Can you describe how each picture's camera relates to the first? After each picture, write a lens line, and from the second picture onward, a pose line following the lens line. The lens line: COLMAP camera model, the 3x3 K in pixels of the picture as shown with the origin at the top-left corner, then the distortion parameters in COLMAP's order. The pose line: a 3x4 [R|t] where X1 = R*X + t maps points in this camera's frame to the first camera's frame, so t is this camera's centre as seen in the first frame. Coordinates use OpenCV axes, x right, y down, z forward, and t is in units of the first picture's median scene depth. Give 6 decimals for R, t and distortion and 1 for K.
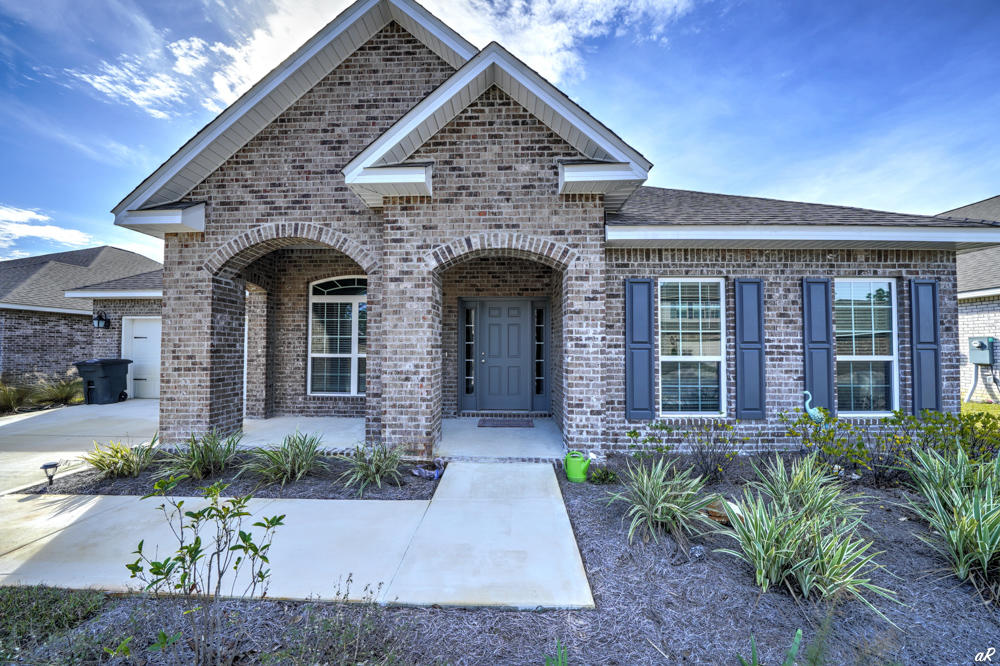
lens RADIAL K [[346.8, 0, 499.3], [0, 346.8, 338.6], [0, 0, 1]] dist [-0.020219, 0.000018]
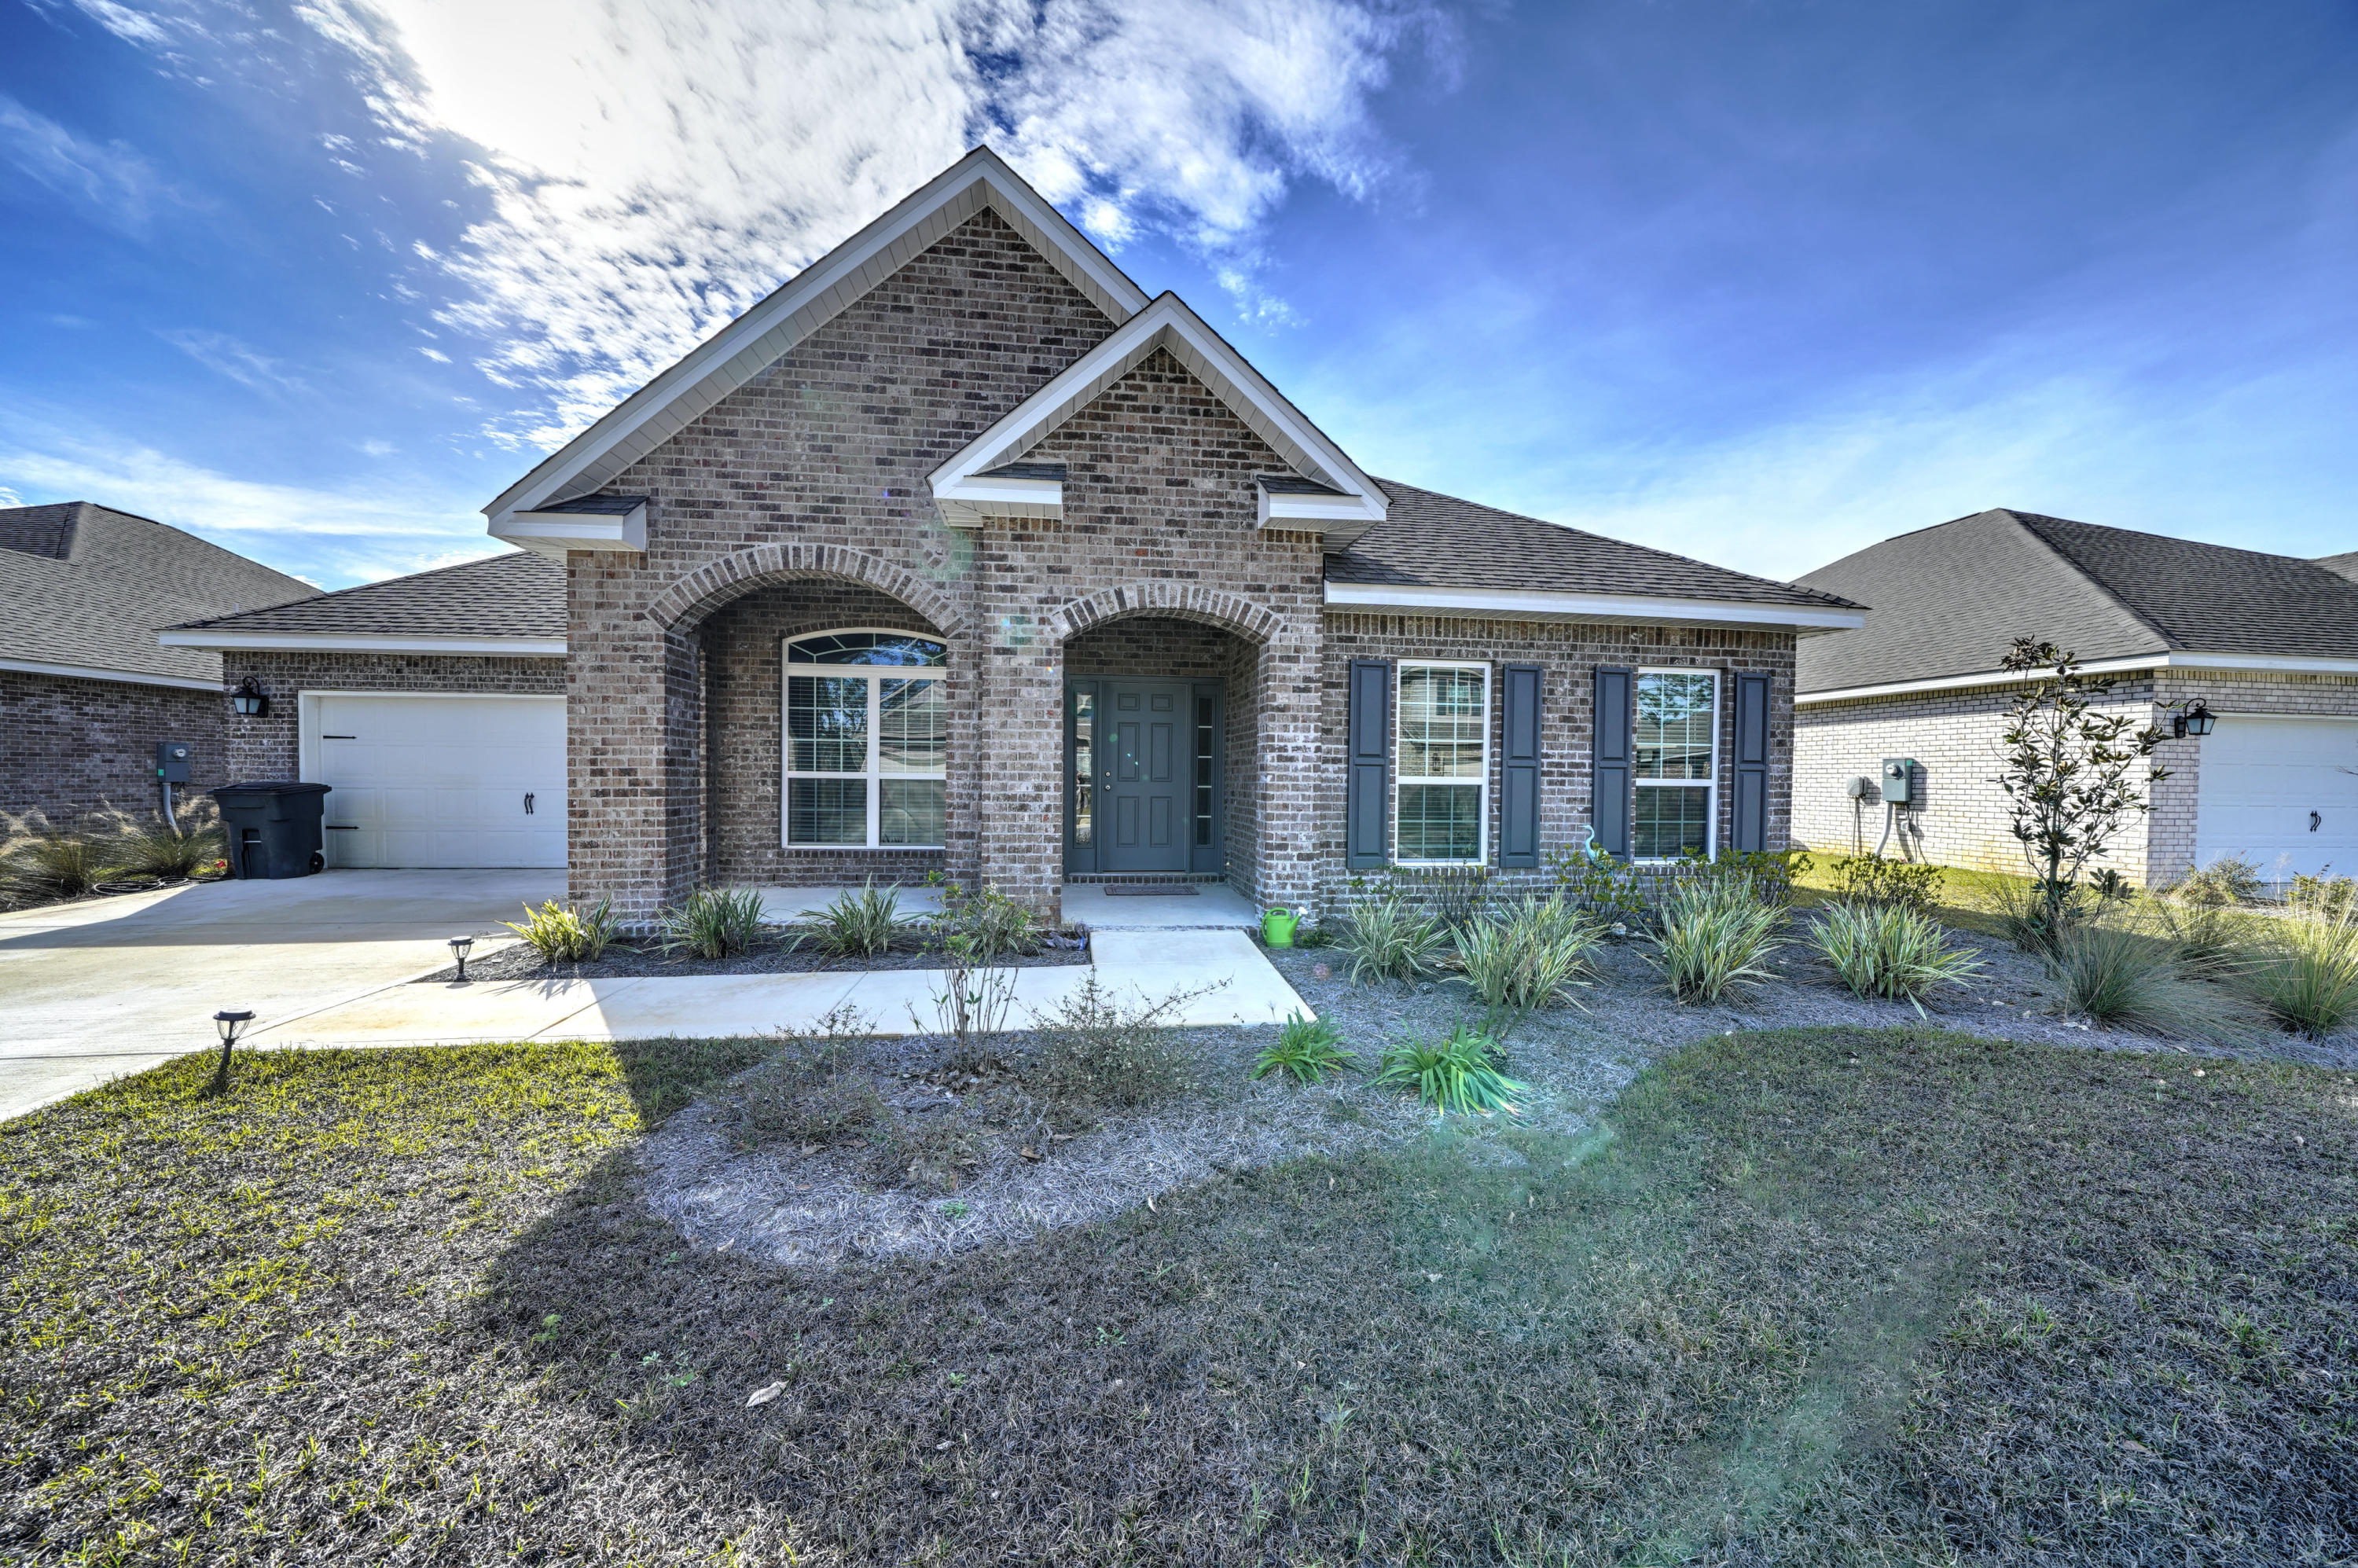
lens RADIAL K [[817.8, 0, 1177.4], [0, 817.8, 797.1], [0, 0, 1]] dist [-0.020219, 0.000018]
pose [[0.988080, 0.005256, 0.153853, -0.206122], [-0.013340, 0.998581, 0.051554, 0.014781], [-0.153363, -0.052992, 0.986748, -0.515624]]
